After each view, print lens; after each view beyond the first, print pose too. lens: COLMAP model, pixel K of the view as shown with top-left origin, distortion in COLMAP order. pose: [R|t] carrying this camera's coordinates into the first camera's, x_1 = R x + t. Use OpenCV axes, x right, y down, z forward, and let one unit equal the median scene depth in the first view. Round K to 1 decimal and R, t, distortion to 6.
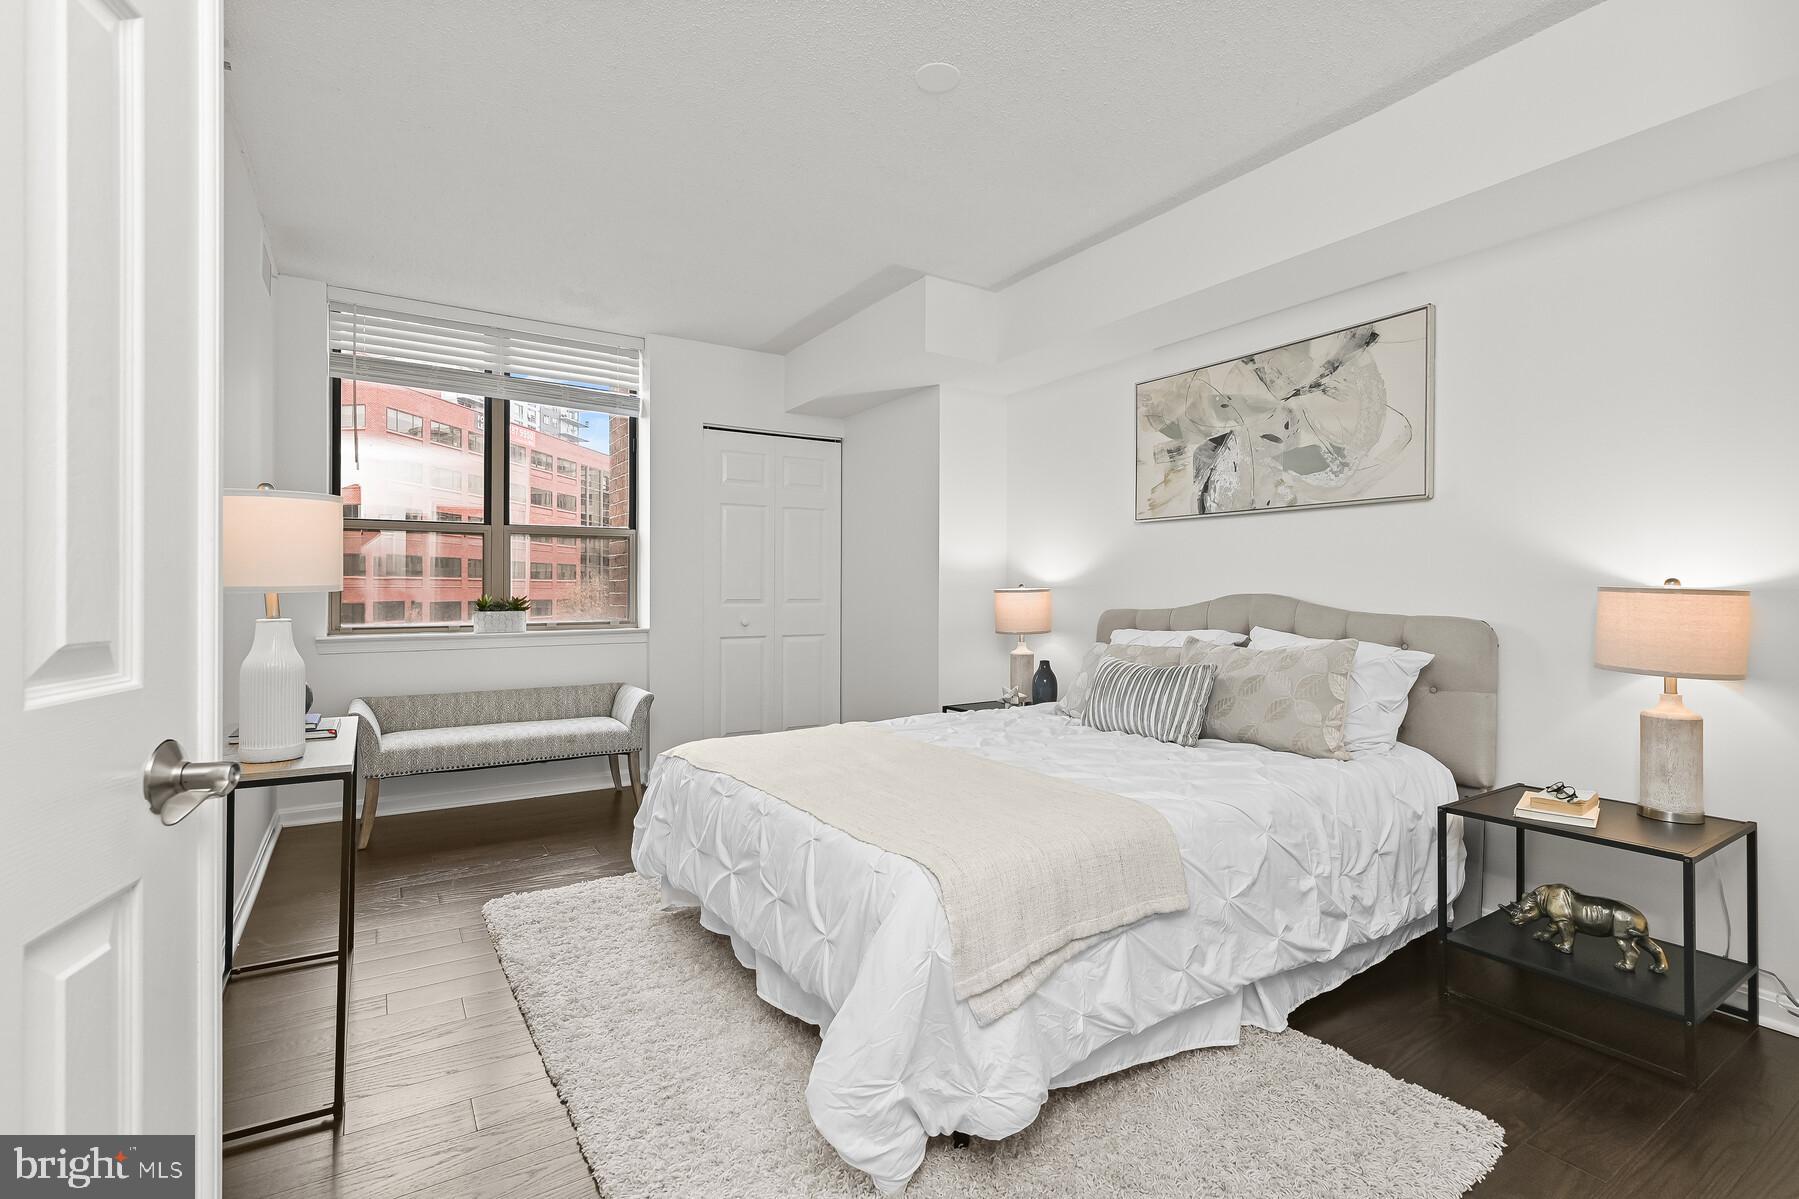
lens RADIAL K [[827.8, 0, 875.7], [0, 827.8, 593.4], [0, 0, 1]] dist [-0.003780, -0.000110]
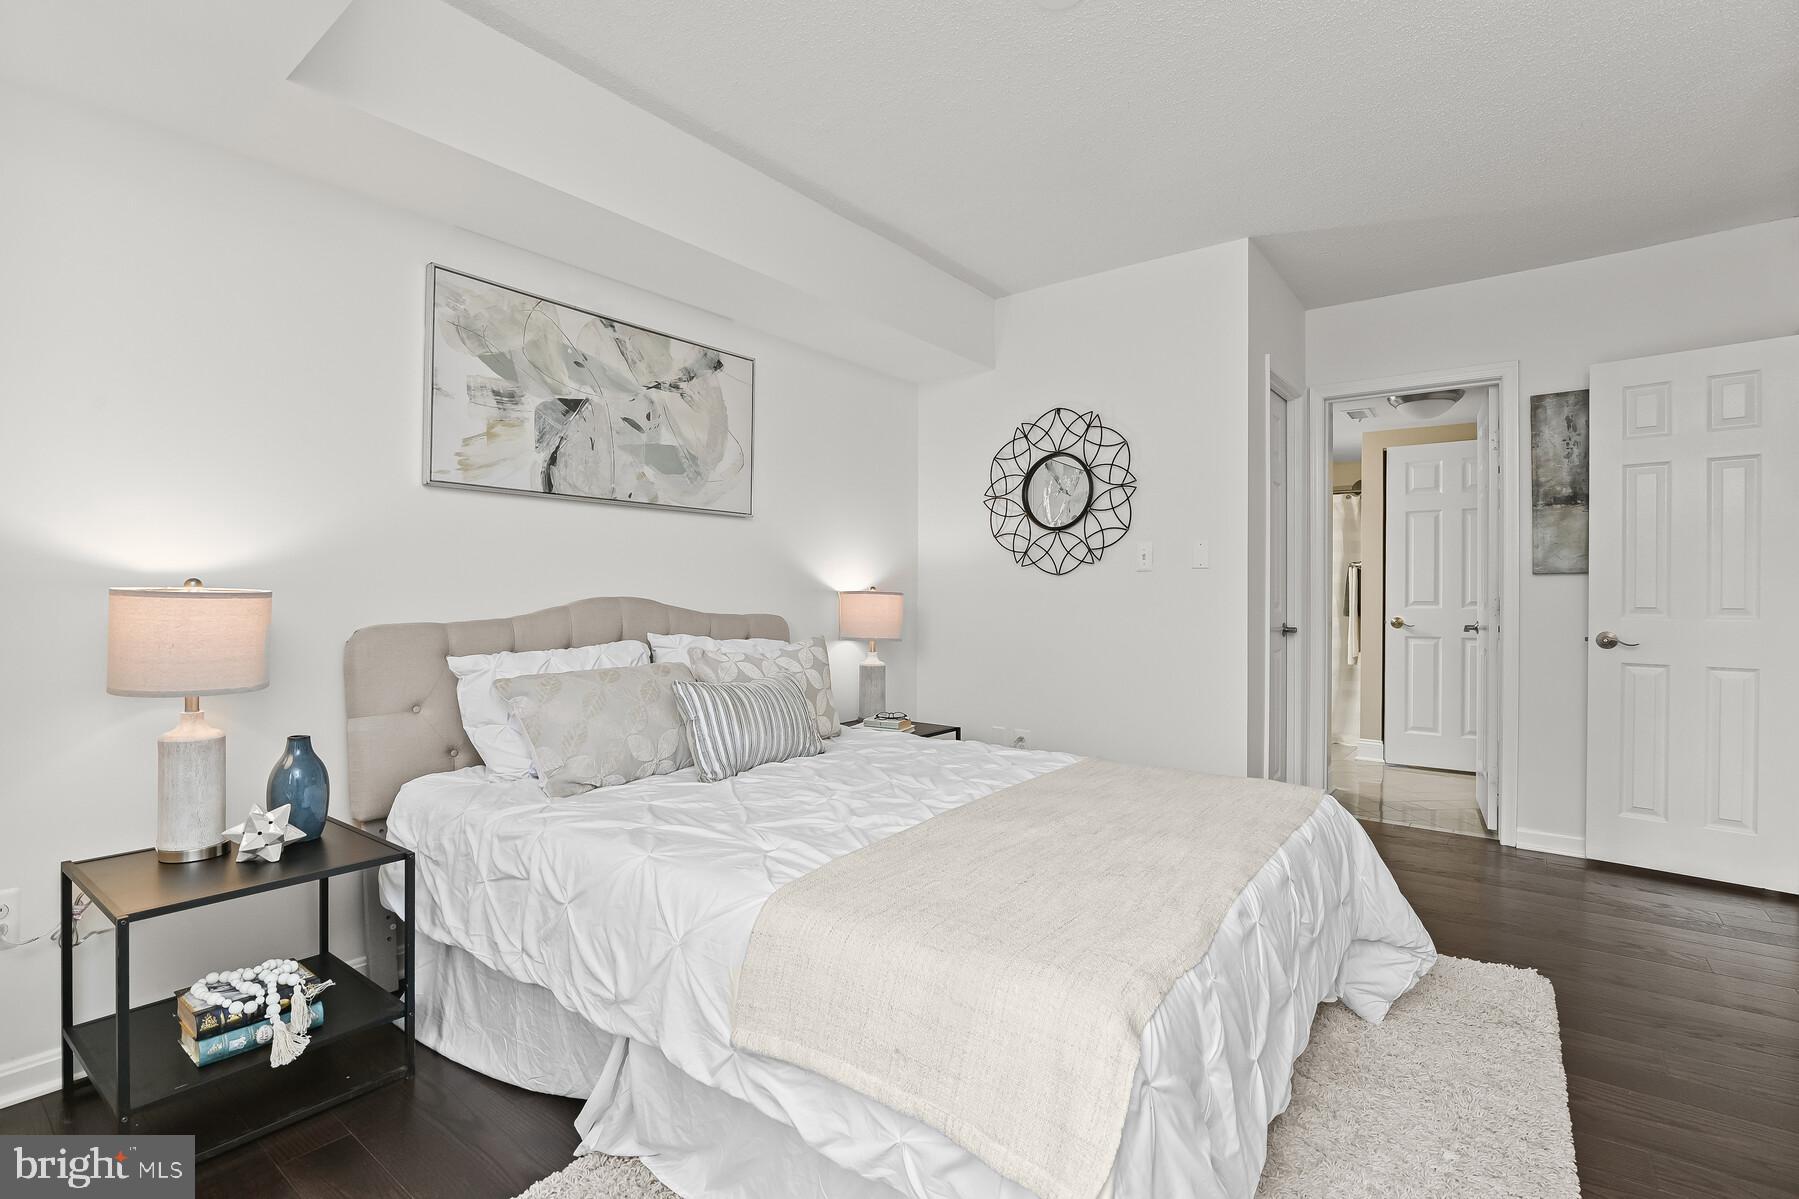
lens RADIAL K [[827.8, 0, 875.7], [0, 827.8, 593.4], [0, 0, 1]] dist [-0.003780, -0.000110]
pose [[-0.344001, 0.000204, 0.938969, -0.435275], [0.003750, 0.999992, 0.001157, -0.003522], [-0.938962, 0.003919, -0.344000, 1.010357]]
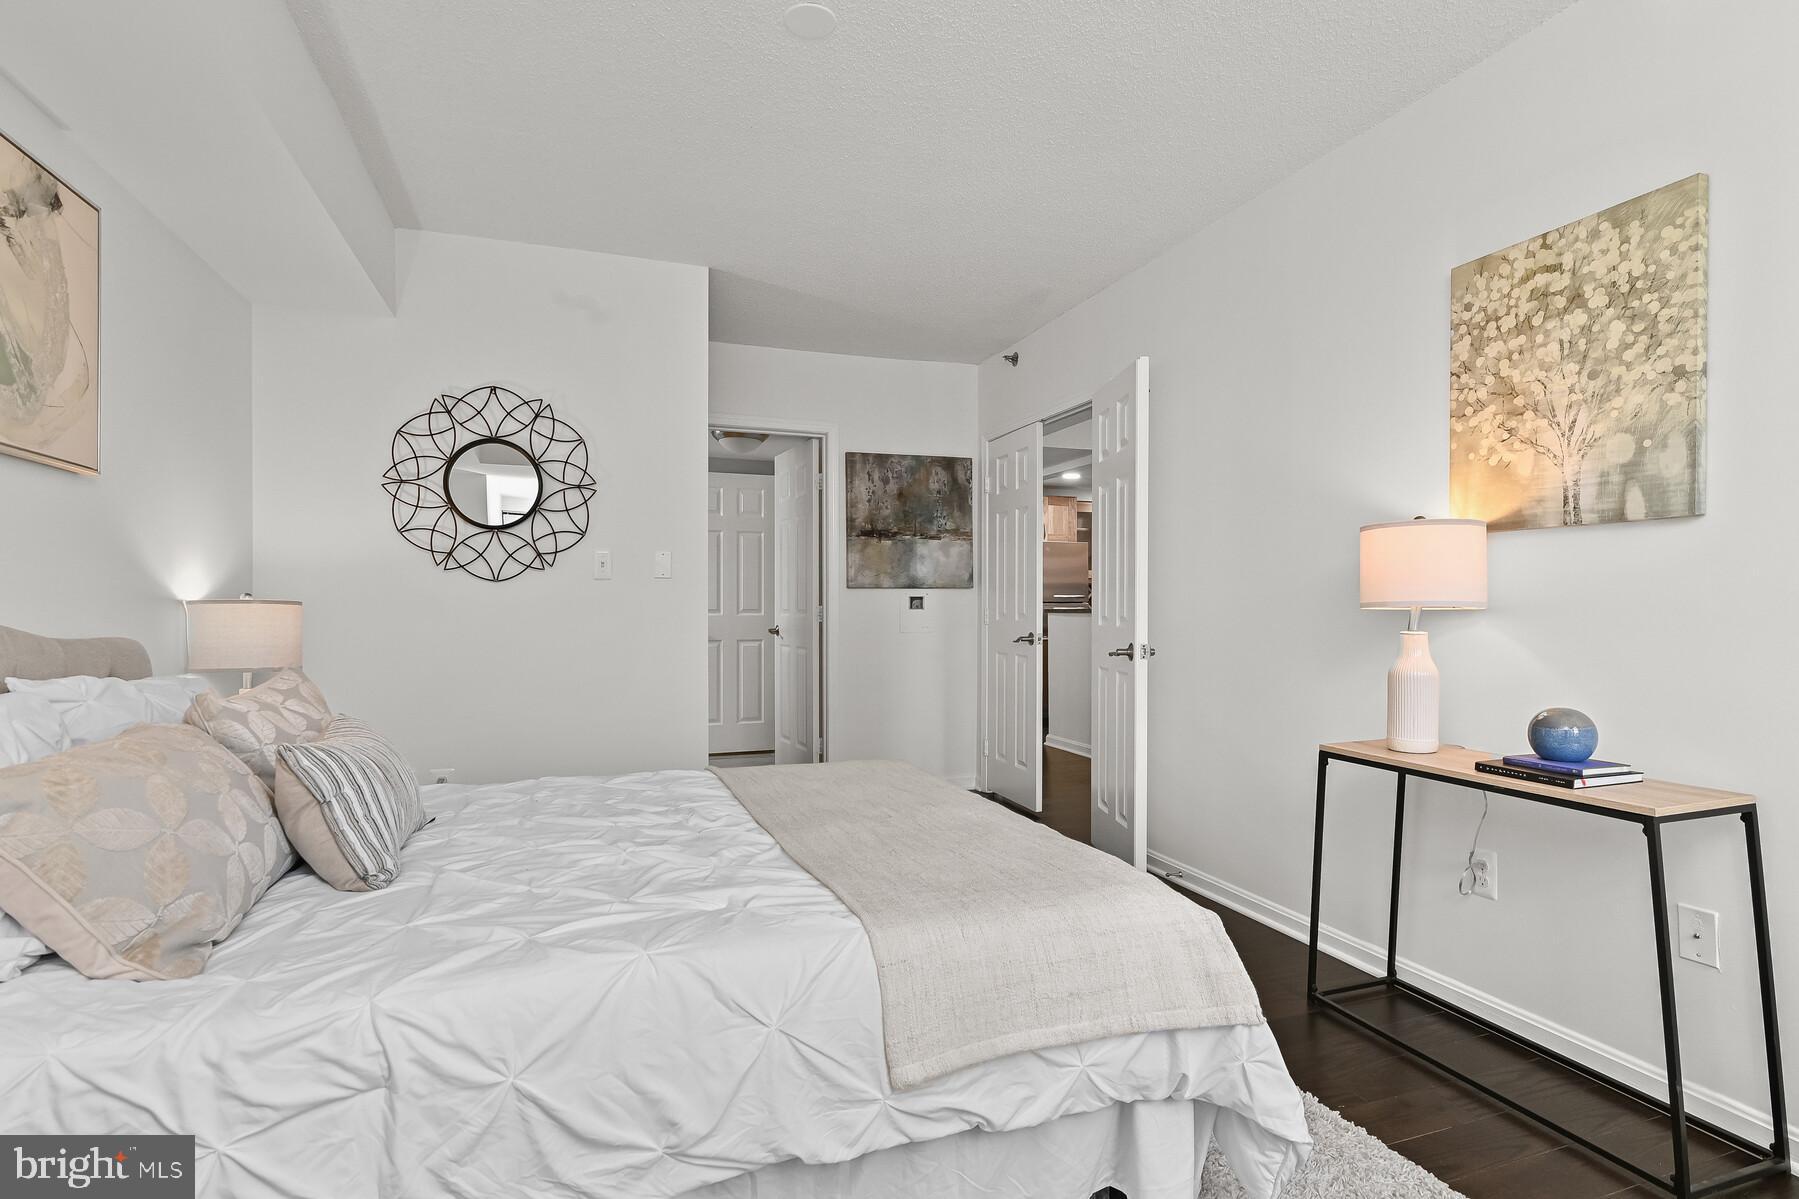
lens RADIAL K [[896.1, 0, 894.9], [0, 896.1, 602.5], [0, 0, 1]] dist [0.006254, 0.001161]
pose [[-0.976343, 0.000869, 0.216226, -0.144950], [0.001856, 0.999989, 0.004361, -0.005514], [-0.216220, 0.004659, -0.976334, 1.309652]]
